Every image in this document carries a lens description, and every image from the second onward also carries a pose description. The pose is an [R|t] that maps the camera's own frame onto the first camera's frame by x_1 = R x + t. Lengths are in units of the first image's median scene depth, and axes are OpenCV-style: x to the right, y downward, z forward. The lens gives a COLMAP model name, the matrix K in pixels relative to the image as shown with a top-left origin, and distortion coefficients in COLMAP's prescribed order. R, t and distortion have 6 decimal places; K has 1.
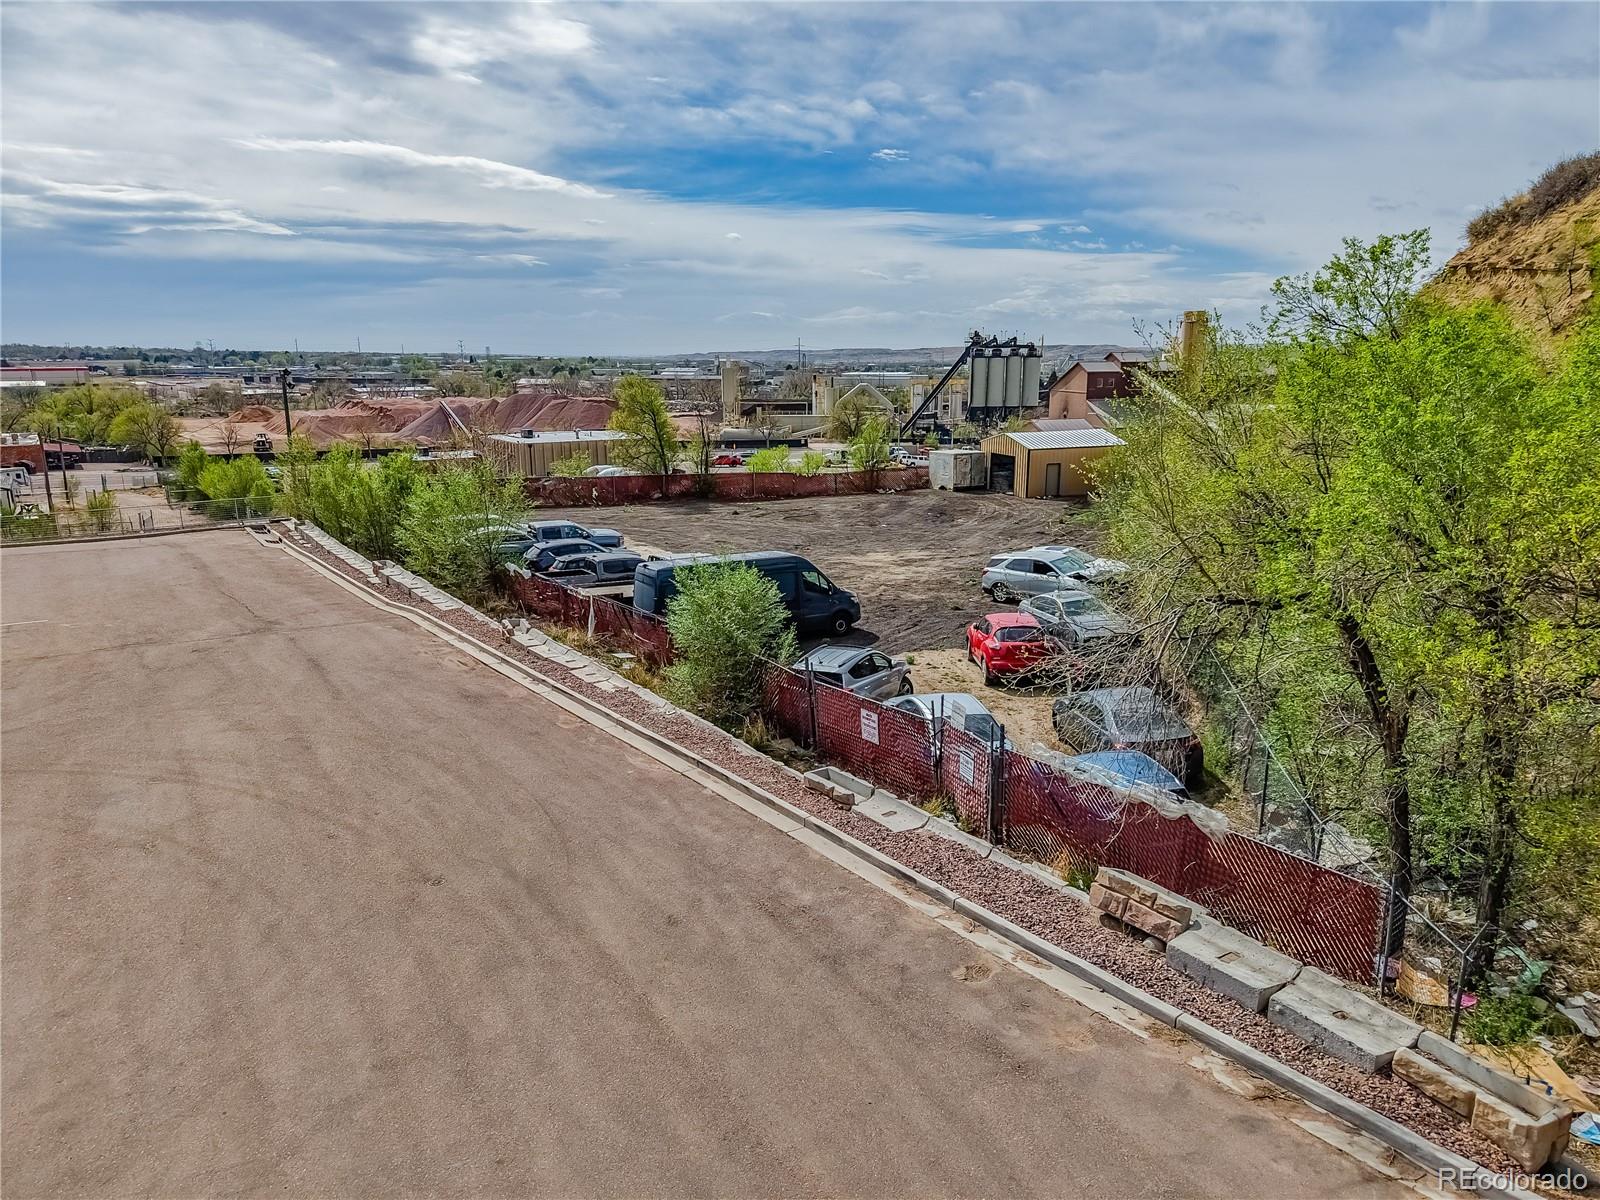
lens RADIAL K [[1071.3, 0, 792.3], [0, 1071.3, 615.8], [0, 0, 1]] dist [0.025798, -0.028626]
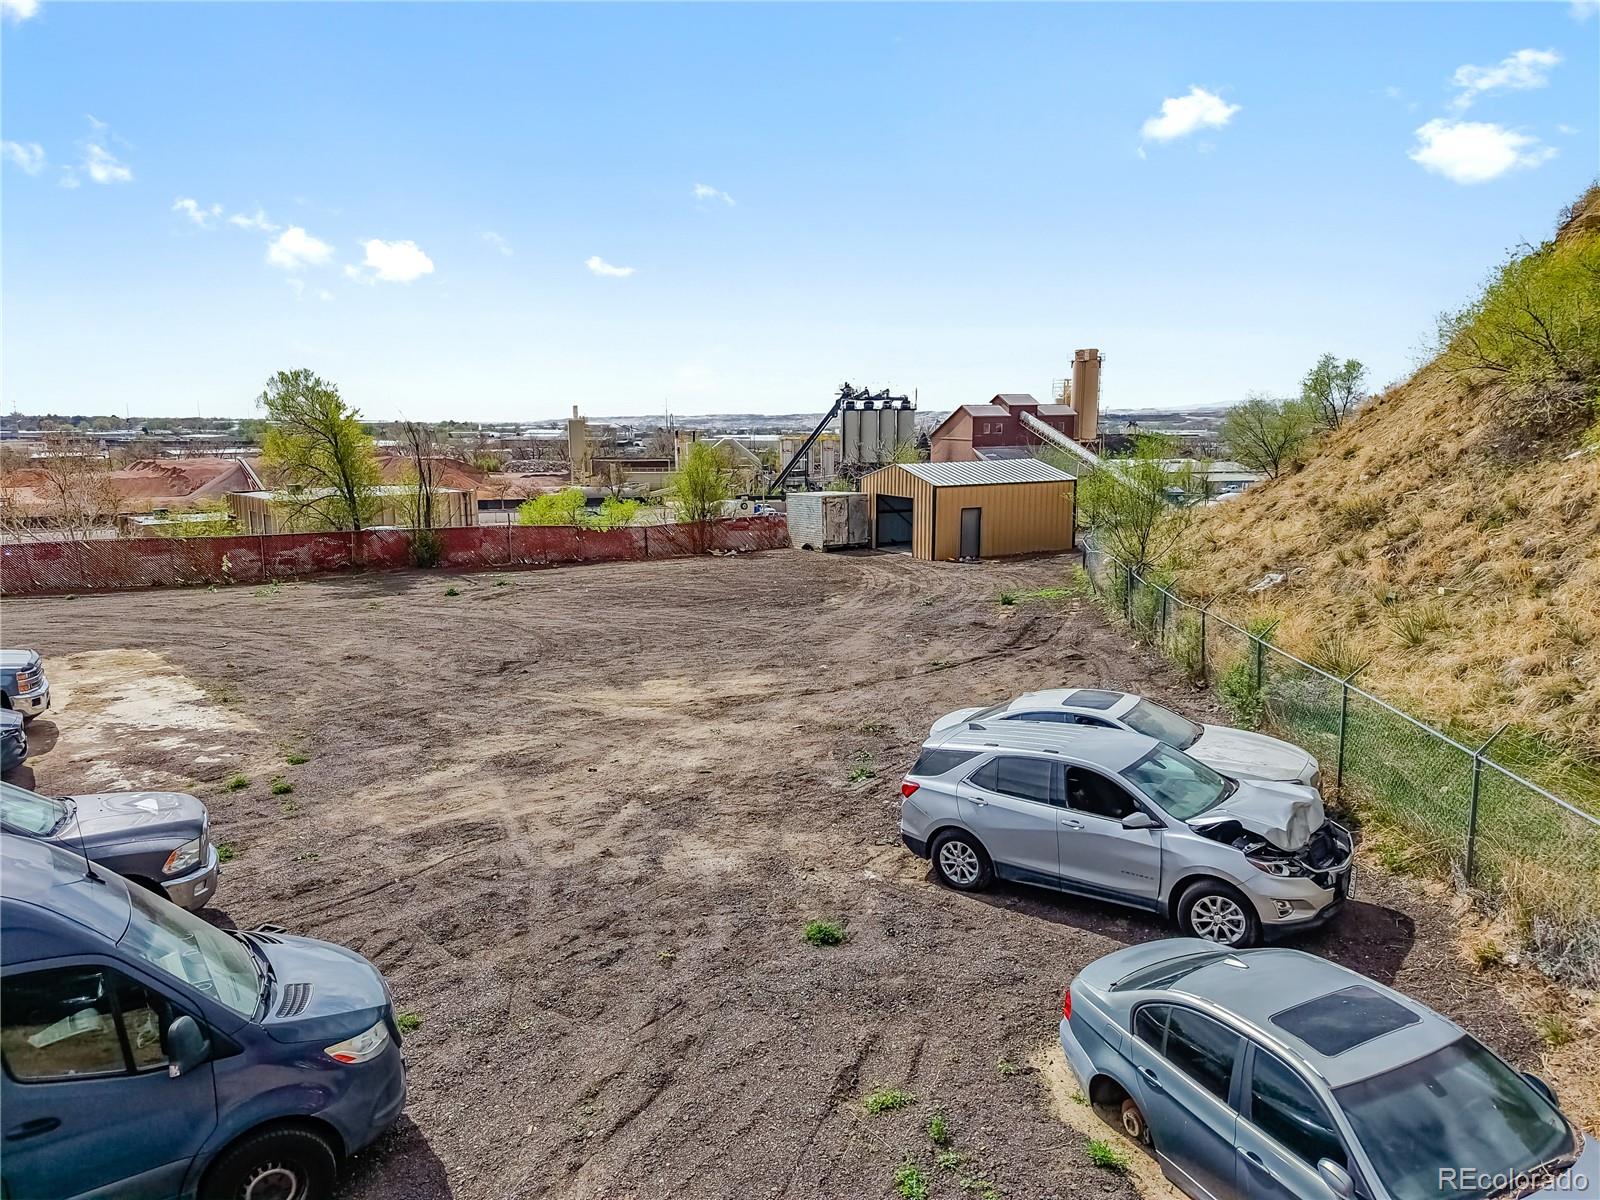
lens RADIAL K [[1071.3, 0, 787.1], [0, 1071.3, 598.1], [0, 0, 1]] dist [0.025798, -0.028626]
pose [[0.993931, -0.020819, 0.108017, 0.023644], [0.028873, 0.996874, -0.073538, -0.016697], [-0.106148, 0.076210, 0.991426, 0.146951]]
